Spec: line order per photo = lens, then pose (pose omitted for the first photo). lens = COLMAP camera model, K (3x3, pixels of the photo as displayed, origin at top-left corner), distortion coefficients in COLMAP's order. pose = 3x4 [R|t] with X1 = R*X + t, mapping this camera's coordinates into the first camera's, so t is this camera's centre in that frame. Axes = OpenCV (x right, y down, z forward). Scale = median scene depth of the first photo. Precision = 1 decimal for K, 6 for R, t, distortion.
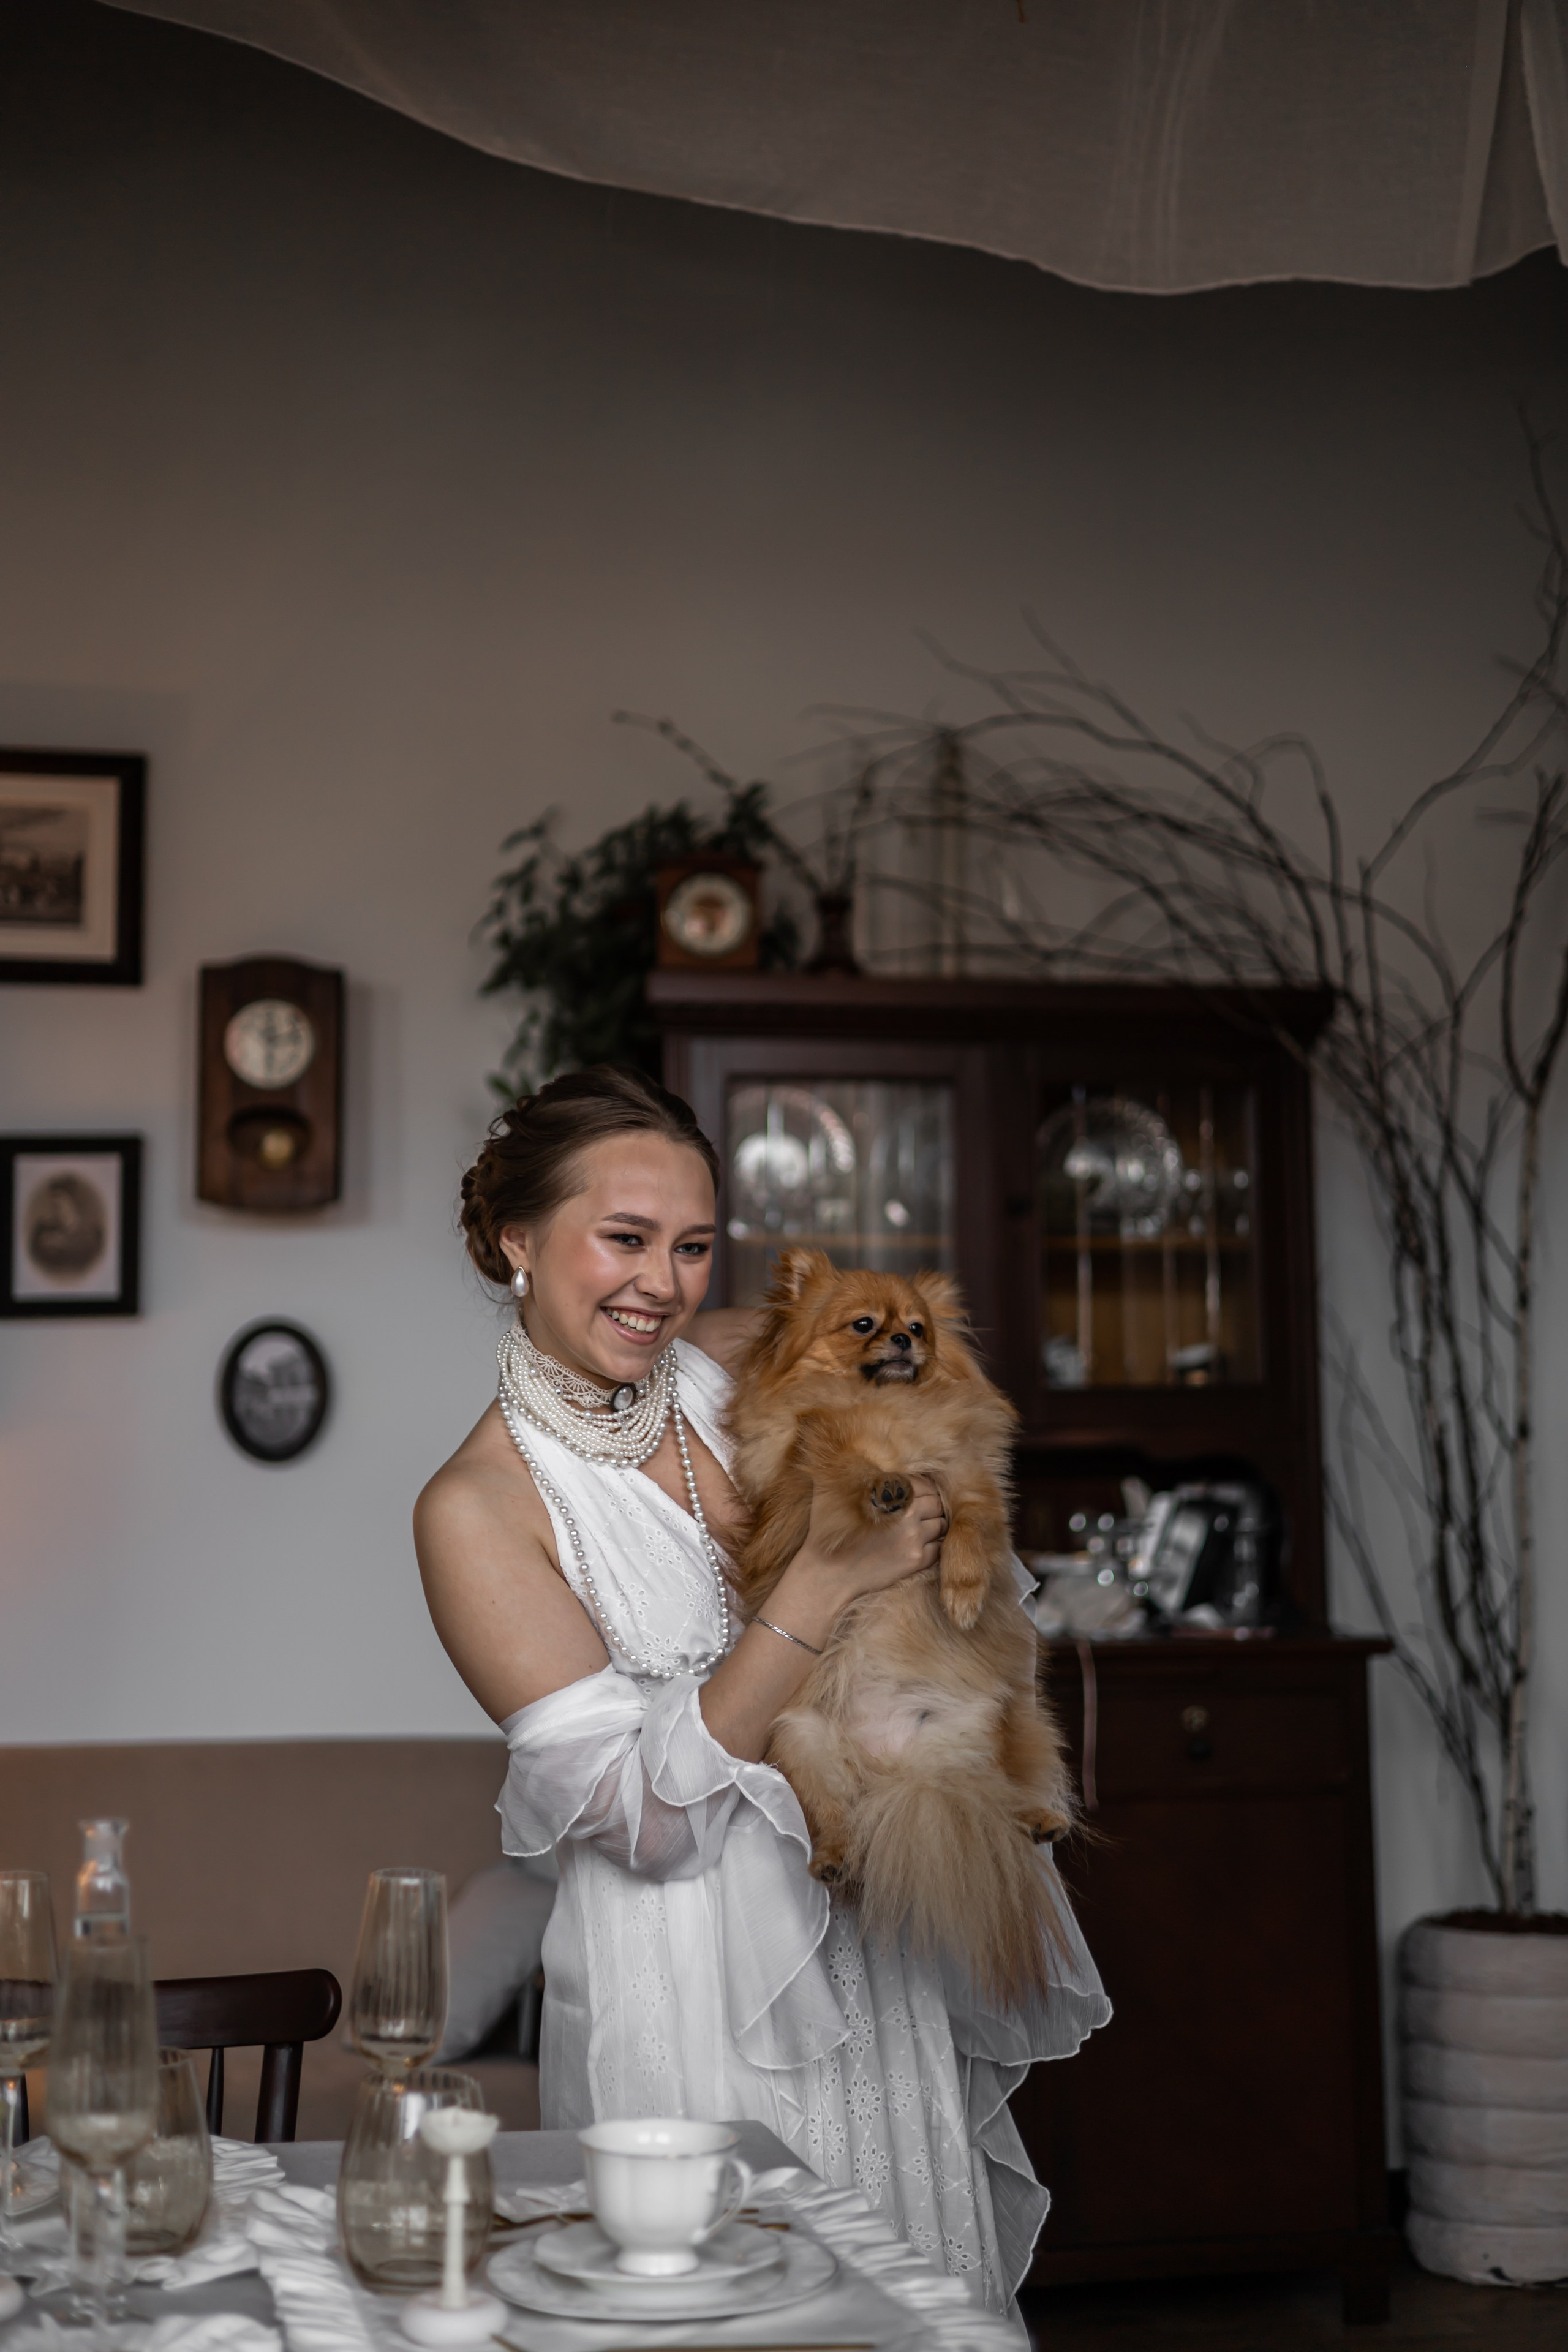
lens RADIAL K [[3263.1, 0, 784.0], [0, 3263.1, 1176.0], [0, 0, 1]] dist [0.167702, -0.721038]
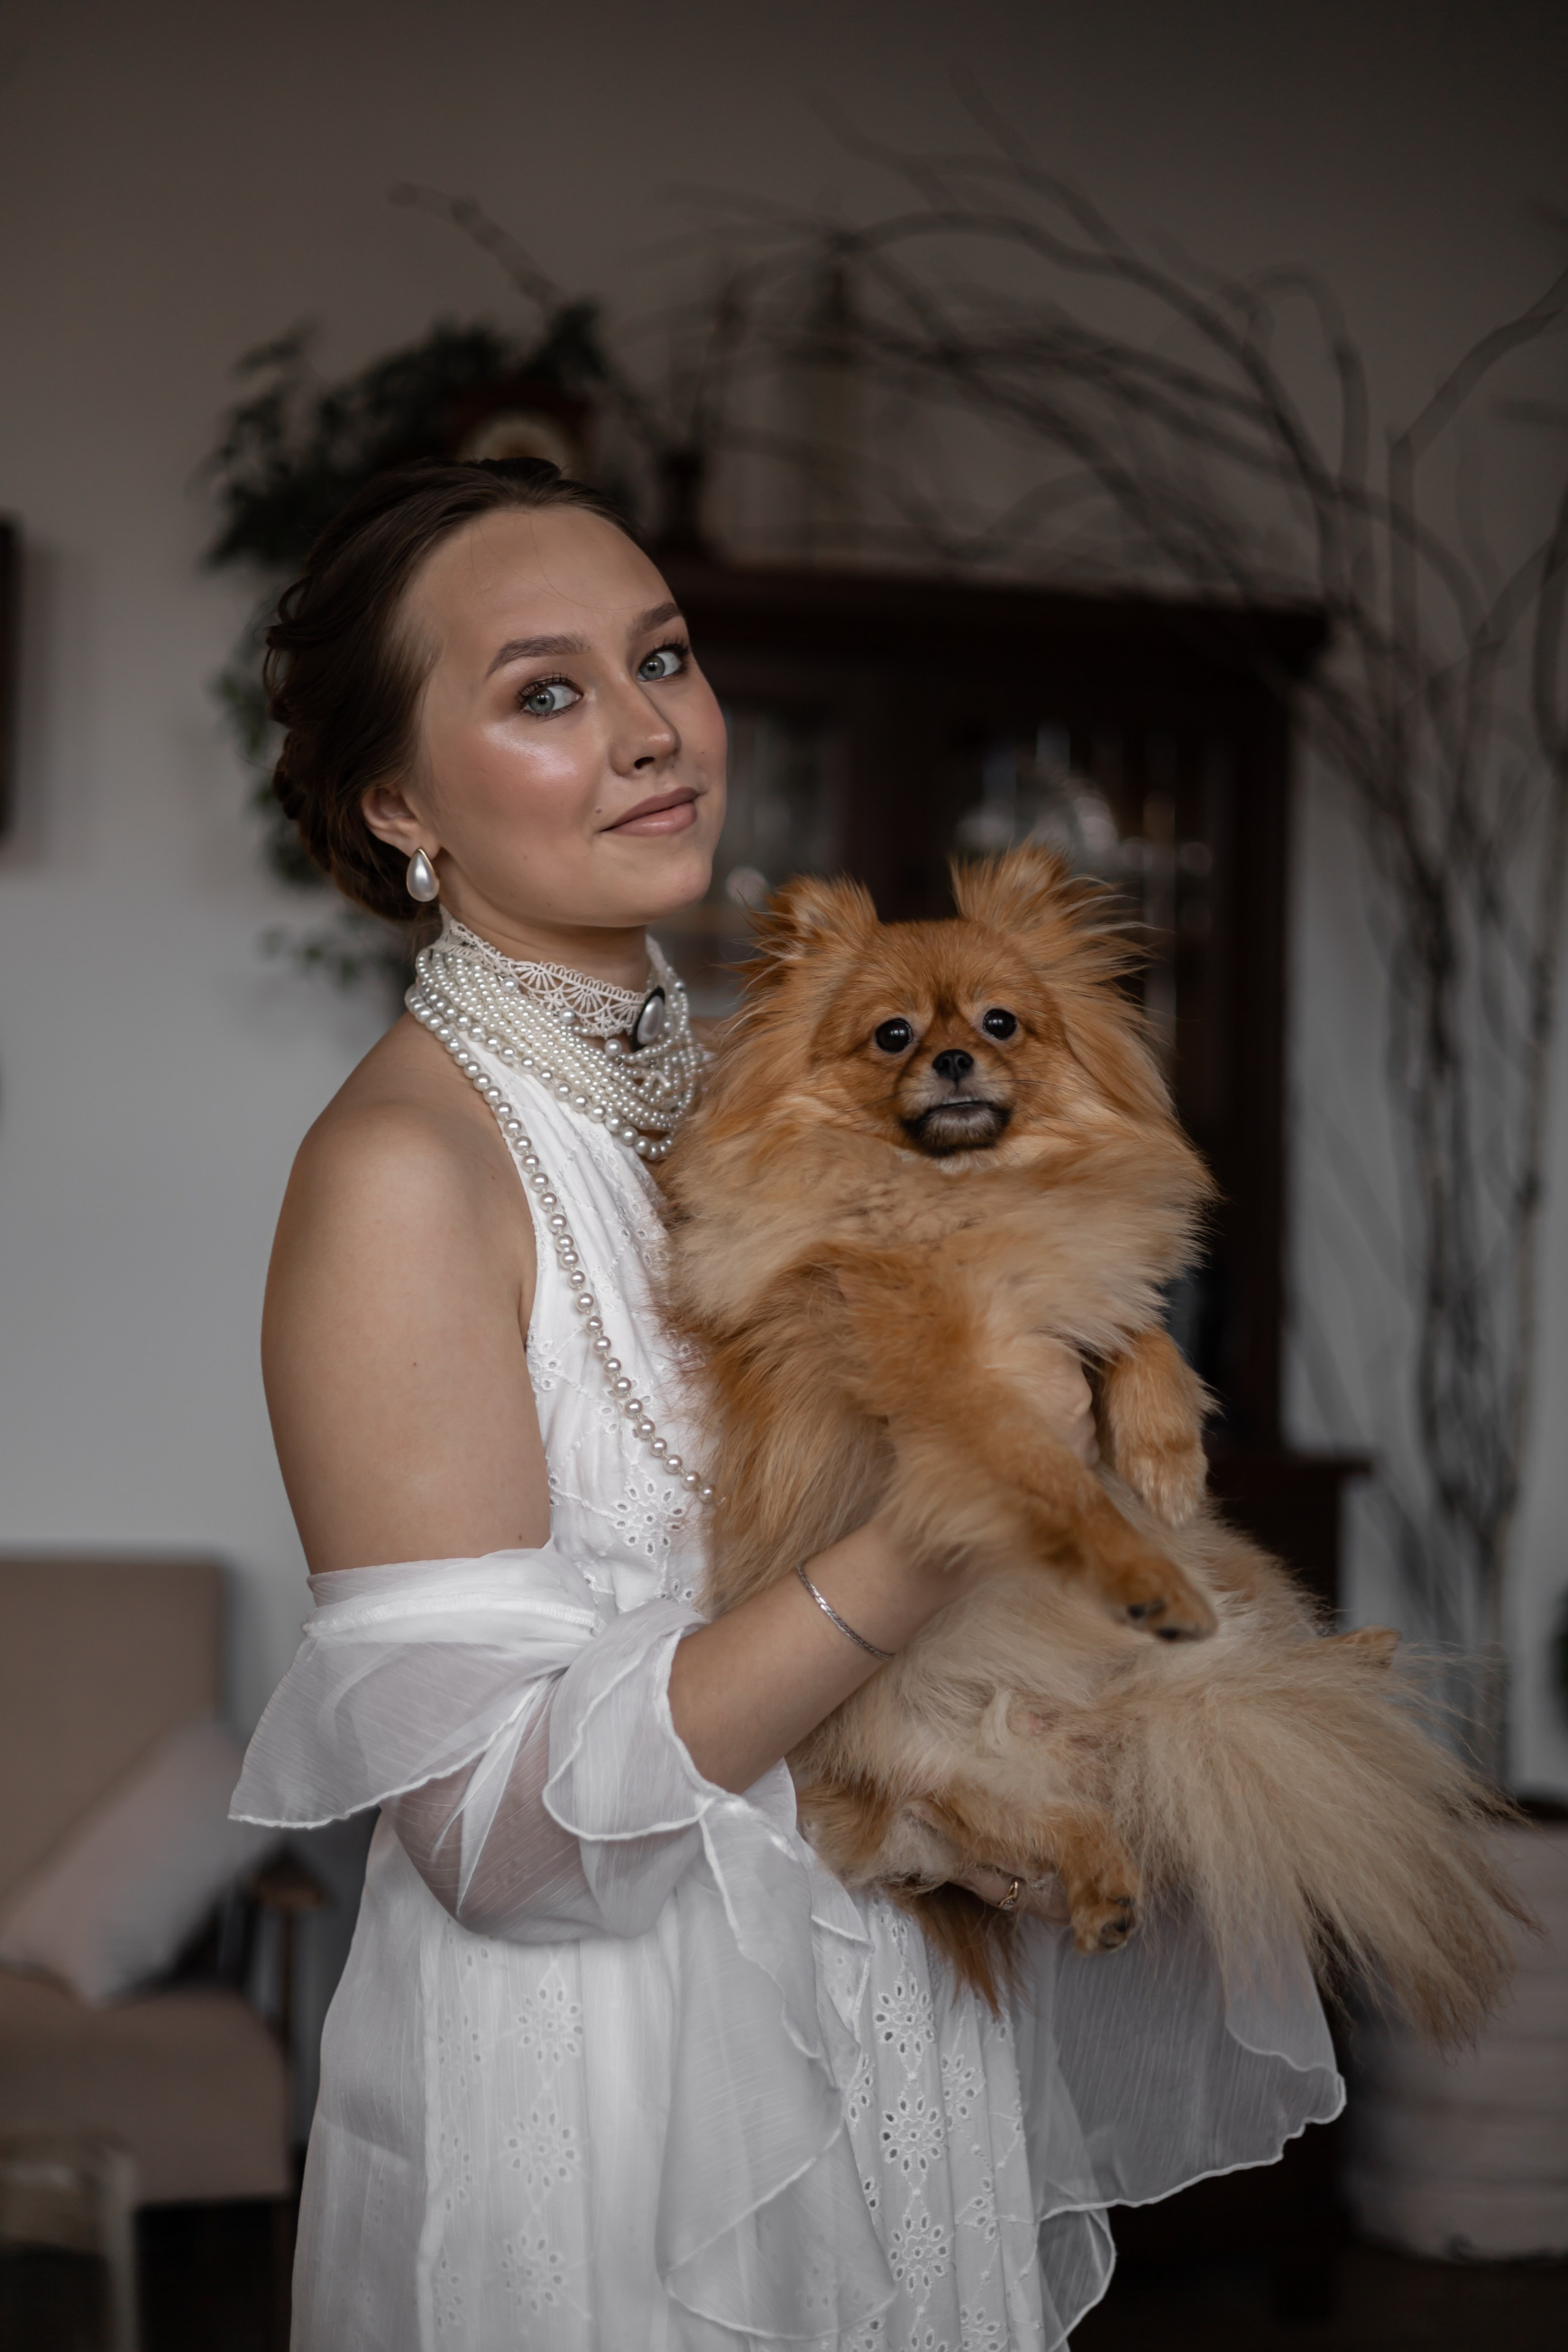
lens RADIAL K [[3321.2, 0, 738.7], [0, 3321.2, 1174.9], [0, 0, 1]] dist [-0.007754, -0.006100]
pose [[0.996198, 0.028214, 0.082420, -0.030438], [-0.034428, 0.996591, 0.074971, 0.020992], [-0.080024, -0.077524, 0.993774, 0.237406]]
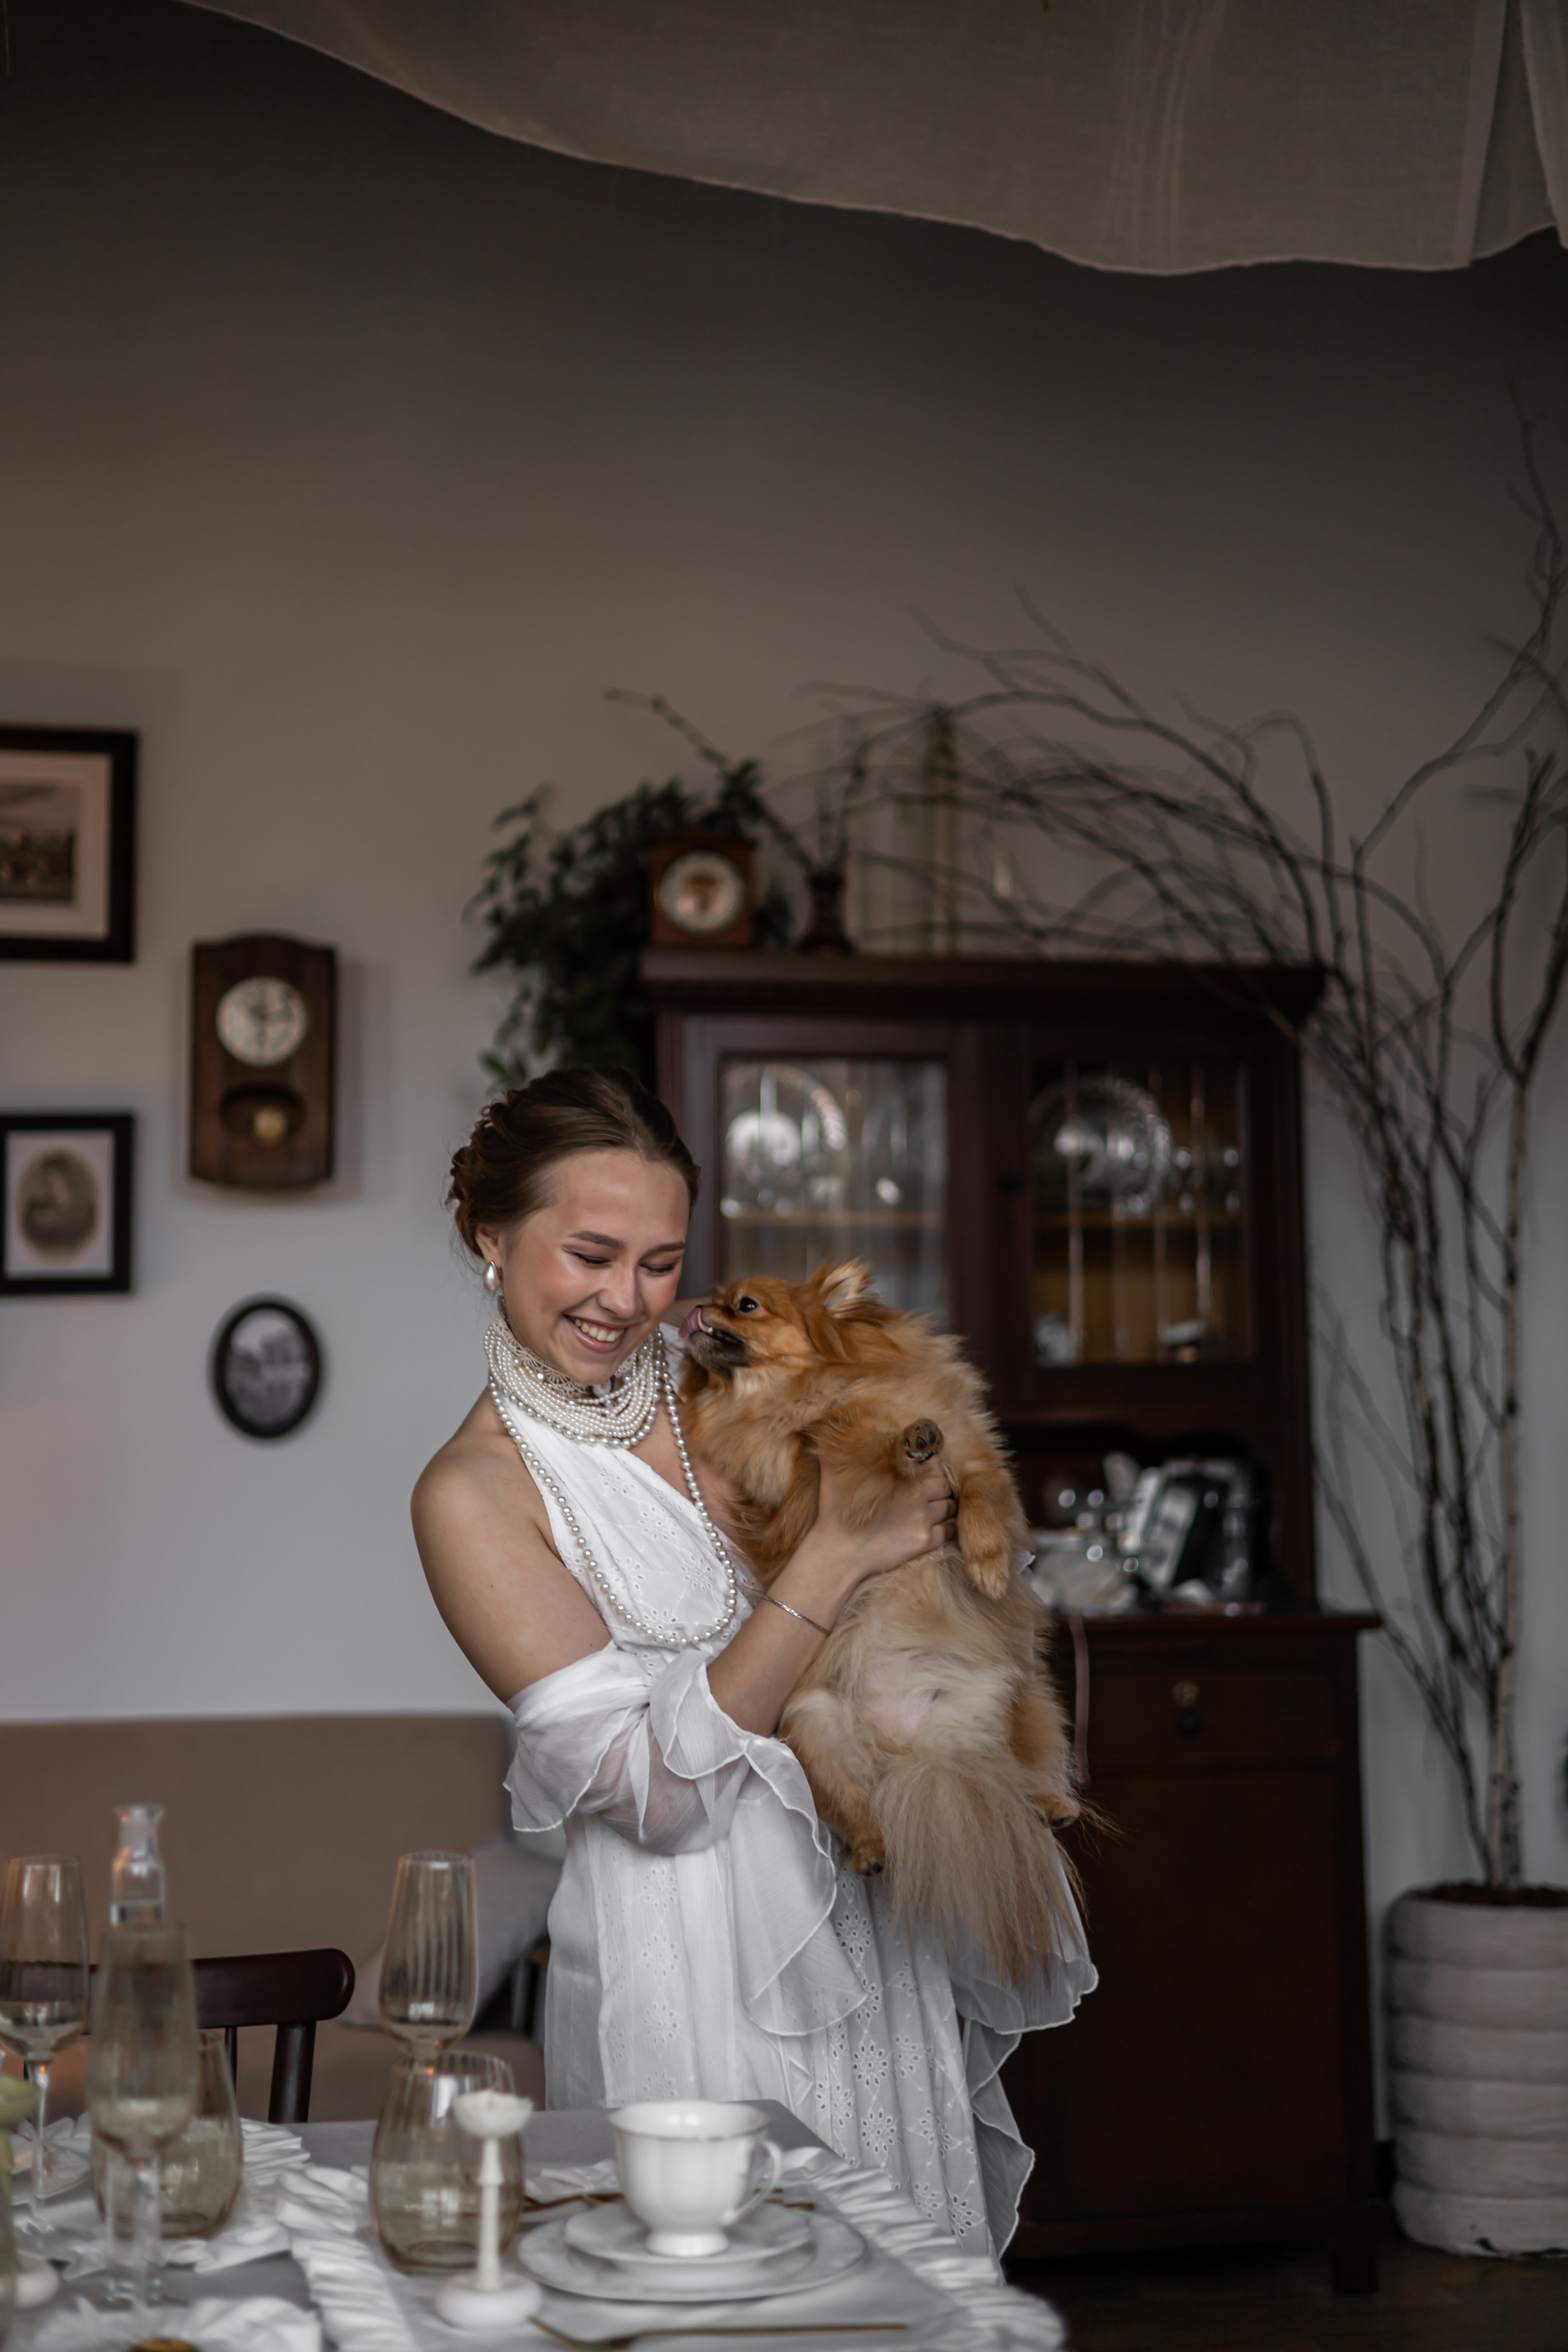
lens RADIAL K [[3263.1, 0, 784.0], [0, 3263.1, 1176.0], [0, 0, 1]] dist [0.167702, -0.721038]
pose [[0.999951, 0.000400, 0.009931, -0.007612], [-0.000489, 0.999959, 0.009010, -0.002179], [-0.009927, -0.009015, 0.999910, -0.001582]]
